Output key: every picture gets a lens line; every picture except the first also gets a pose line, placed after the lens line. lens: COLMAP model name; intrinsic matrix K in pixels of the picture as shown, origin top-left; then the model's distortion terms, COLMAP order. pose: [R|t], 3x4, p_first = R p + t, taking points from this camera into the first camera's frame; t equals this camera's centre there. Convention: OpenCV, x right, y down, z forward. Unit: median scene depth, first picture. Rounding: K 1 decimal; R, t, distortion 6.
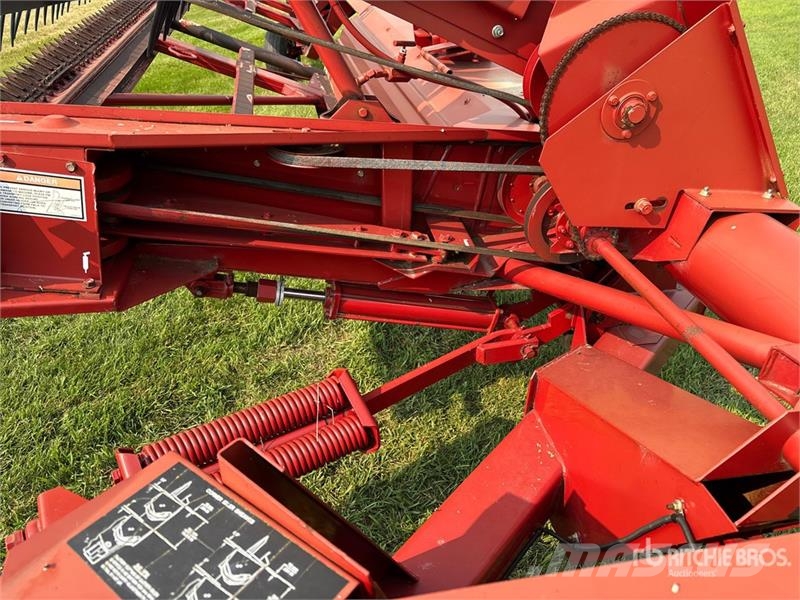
lens RADIAL K [[605.5, 0, 400.0], [0, 605.5, 300.0], [0, 0, 1]] dist [0.039311, -0.030136]
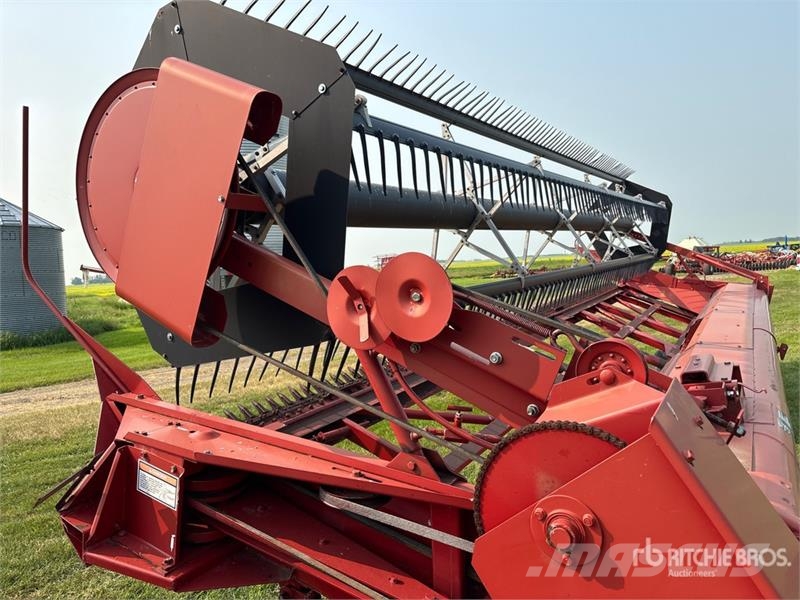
lens RADIAL K [[605.5, 0, 400.0], [0, 605.5, 300.0], [0, 0, 1]] dist [0.039311, -0.030136]
pose [[0.753249, 0.007311, -0.657695, 0.695682], [-0.306598, 0.888559, -0.341264, -0.224765], [0.581906, 0.458704, 0.671547, 0.174564]]
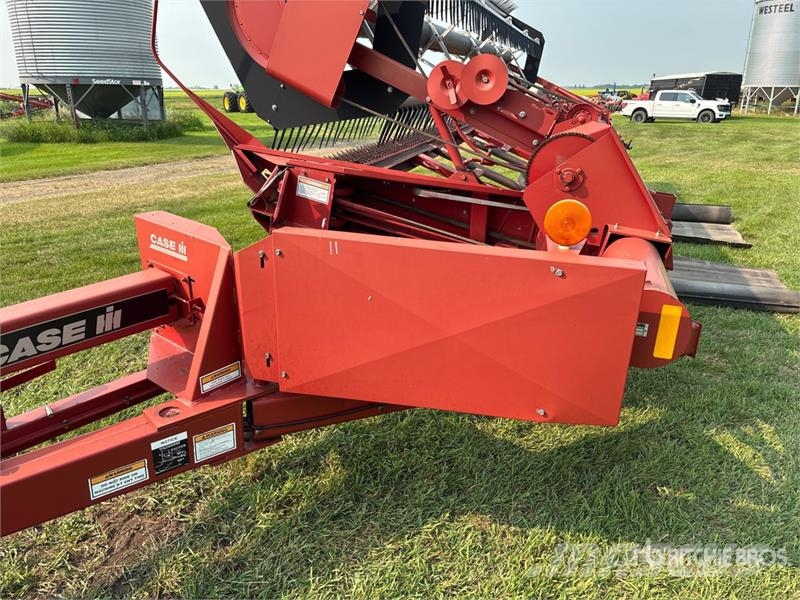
lens RADIAL K [[605.5, 0, 400.0], [0, 605.5, 300.0], [0, 0, 1]] dist [0.039311, -0.030136]
pose [[0.889508, 0.164799, -0.426164, 0.754393], [-0.254818, 0.953100, -0.163301, 0.509851], [0.379266, 0.253852, 0.889785, -0.835796]]
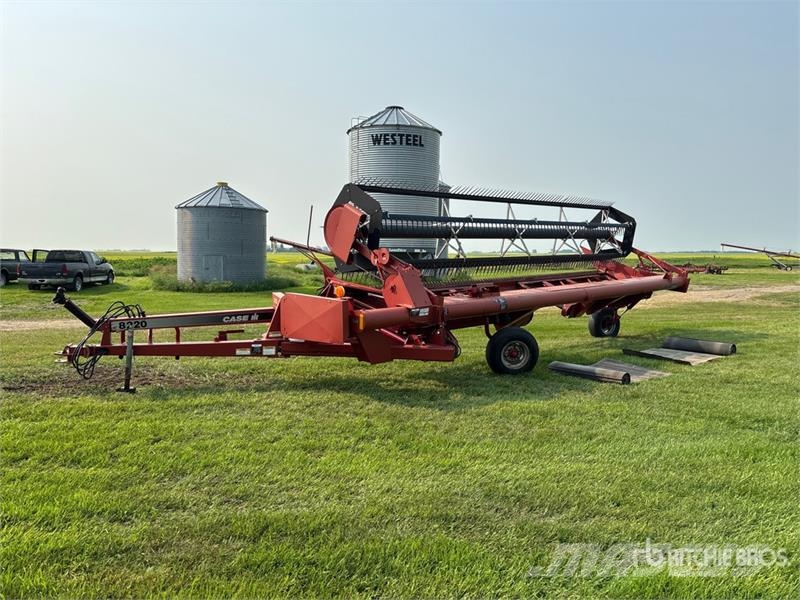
lens RADIAL K [[602.8, 0, 398.4], [0, 602.8, 295.8], [0, 0, 1]] dist [0.079419, -0.092287]
pose [[0.562753, 0.076079, -0.823116, 4.991814], [-0.448807, 0.864328, -0.226955, 1.019504], [0.694176, 0.497140, 0.520549, -1.884317]]
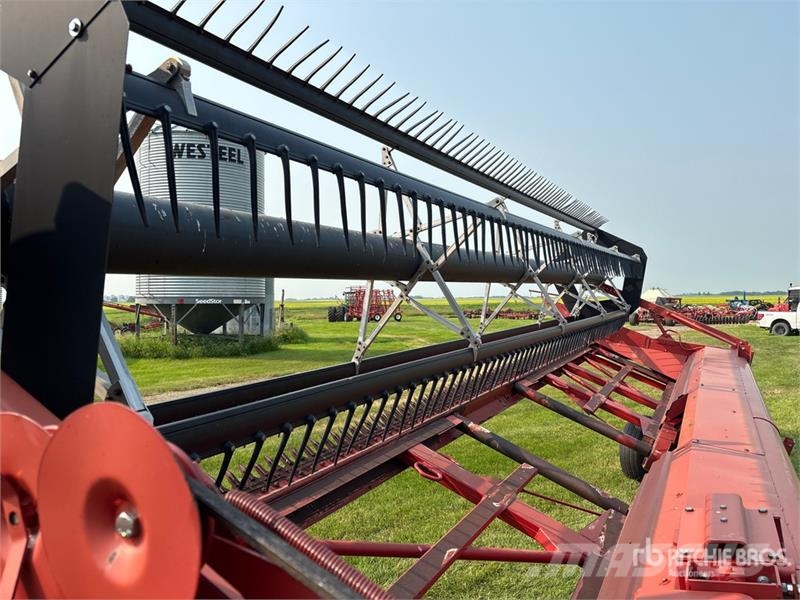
lens RADIAL K [[602.8, 0, 398.4], [0, 602.8, 295.8], [0, 0, 1]] dist [0.079419, -0.092287]
pose [[0.785329, 0.005545, -0.619054, 0.401427], [-0.331475, 0.848311, -0.412908, -0.620926], [0.522861, 0.529469, 0.668041, 0.651357]]
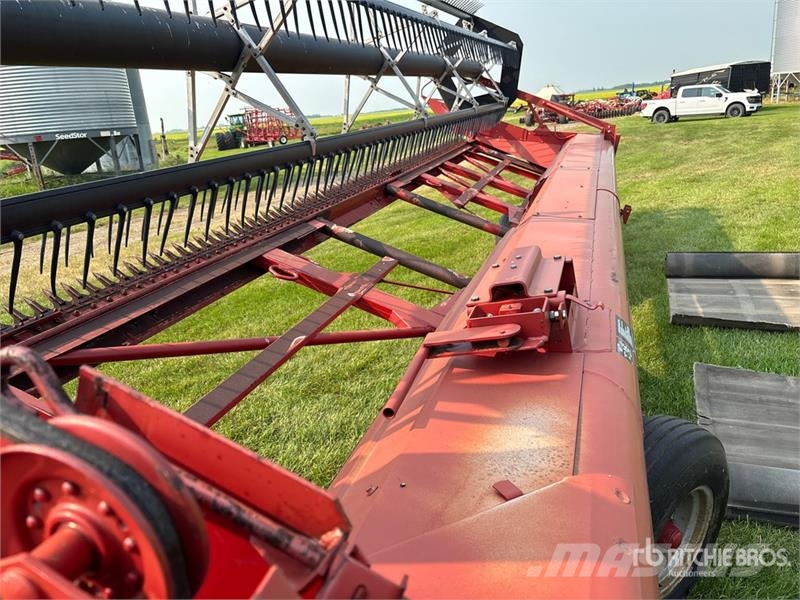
lens RADIAL K [[605.5, 0, 400.0], [0, 605.5, 300.0], [0, 0, 1]] dist [0.039311, -0.030136]
pose [[0.874141, 0.084746, -0.478221, 0.563222], [-0.191922, 0.964791, -0.179843, -0.615417], [0.446142, 0.248990, 0.859629, 0.840472]]
